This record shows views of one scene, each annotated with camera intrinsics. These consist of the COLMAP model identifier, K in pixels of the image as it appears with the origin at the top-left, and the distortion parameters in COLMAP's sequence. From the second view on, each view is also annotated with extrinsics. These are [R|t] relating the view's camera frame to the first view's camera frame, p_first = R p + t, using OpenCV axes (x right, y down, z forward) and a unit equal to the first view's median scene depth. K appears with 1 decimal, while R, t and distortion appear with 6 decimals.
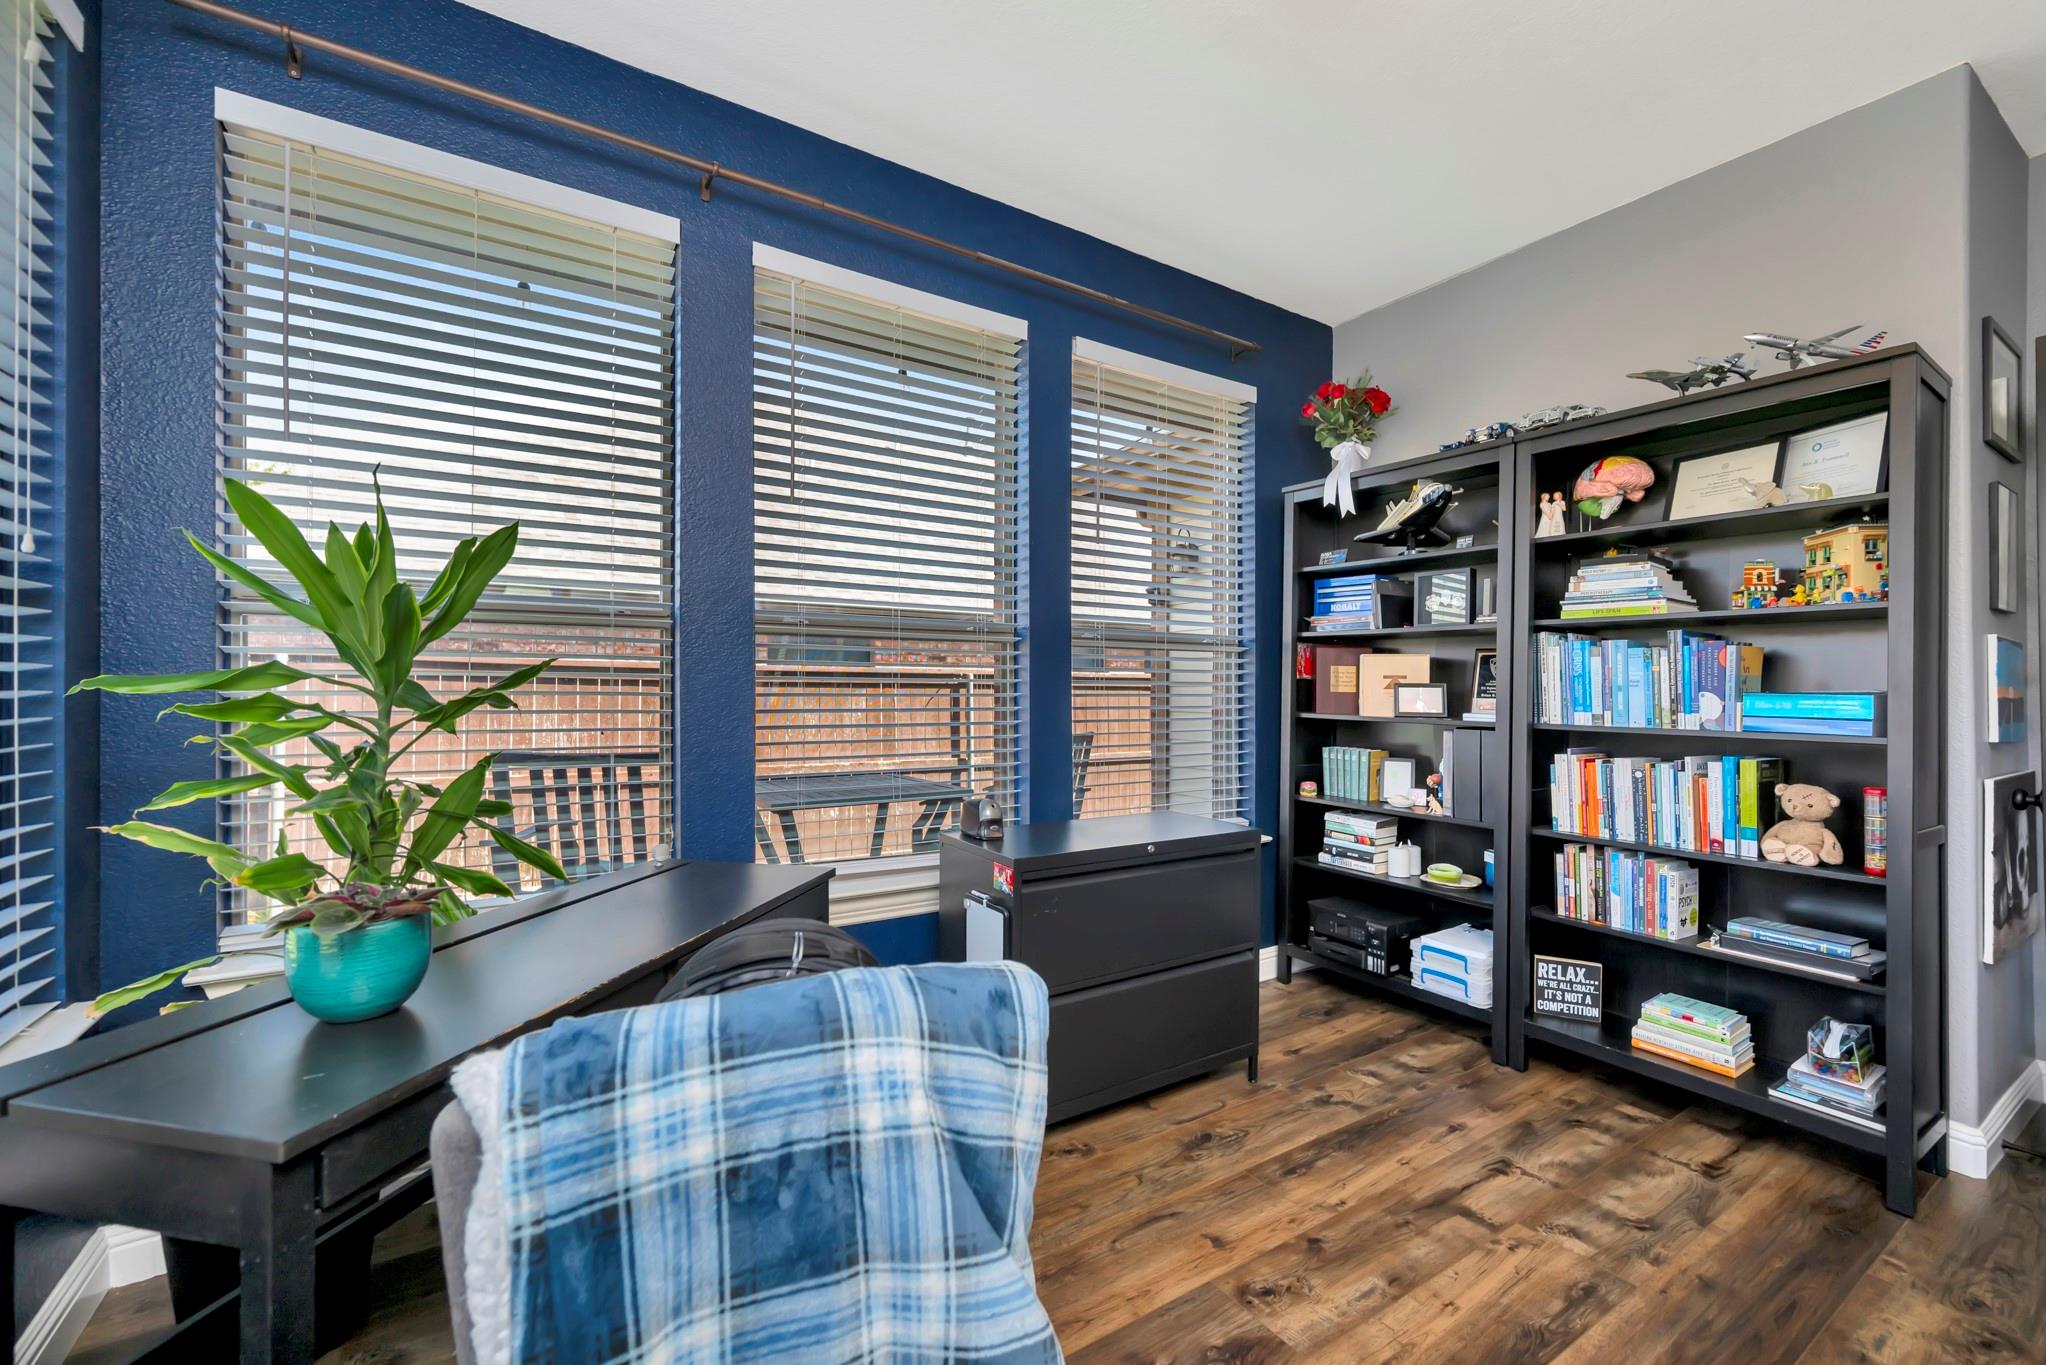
lens RADIAL K [[852.4, 0, 1050.3], [0, 852.4, 688.9], [0, 0, 1]] dist [0.001999, 0.000170]
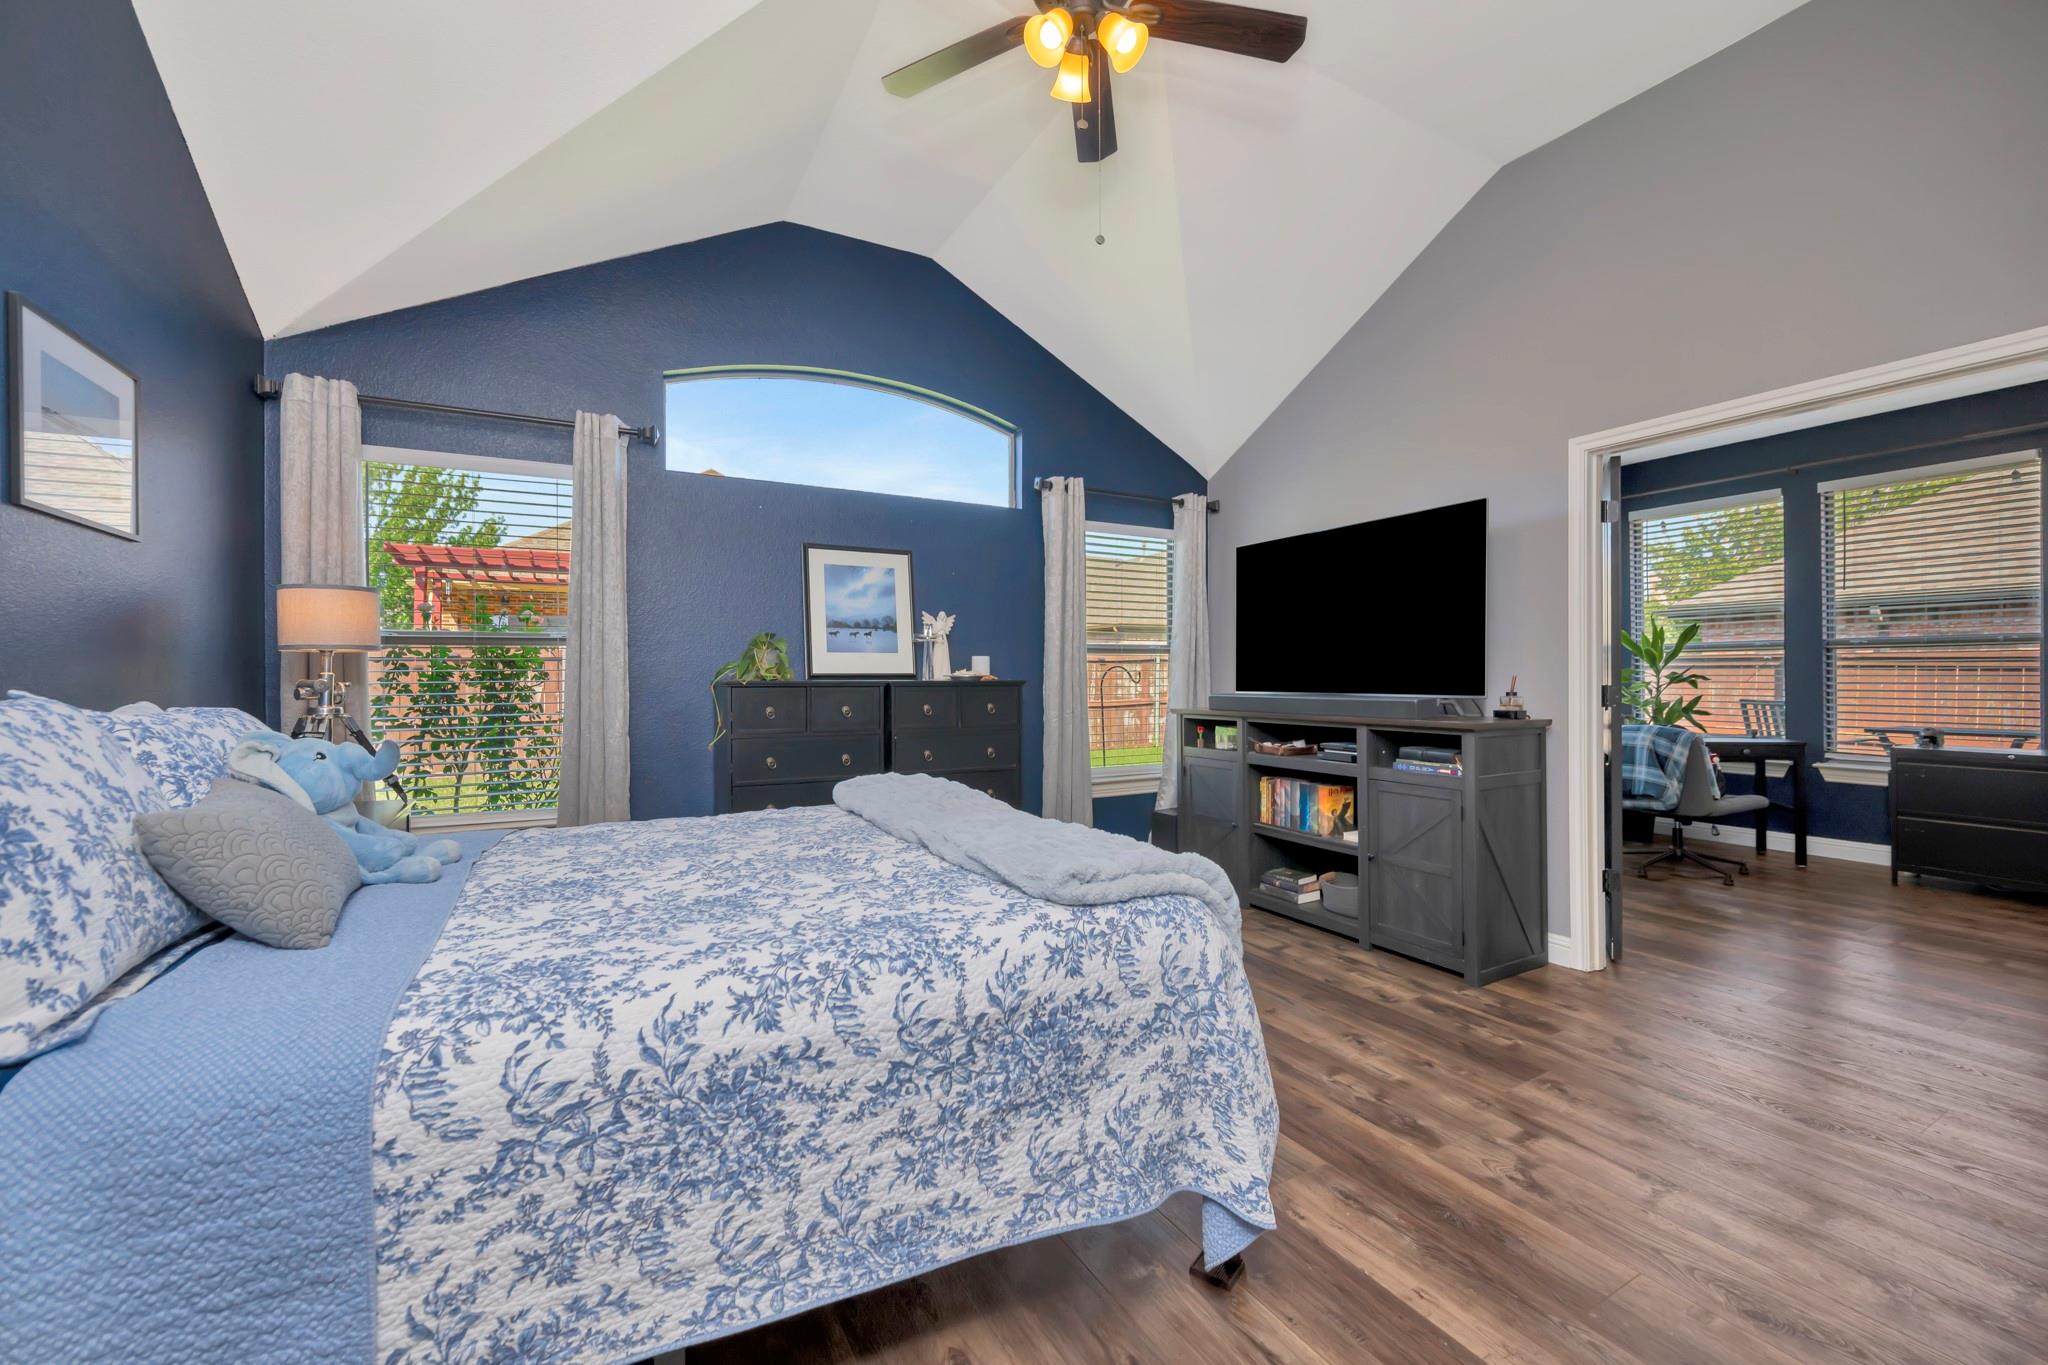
lens RADIAL K [[808.5, 0, 1037.3], [0, 808.5, 685.5], [0, 0, 1]] dist [0.005203, 0.000410]
pose [[-0.062480, 0.001211, -0.998045, 1.846825], [0.010074, 0.999949, 0.000583, 0.010180], [0.997995, -0.010017, -0.062489, -0.930182]]
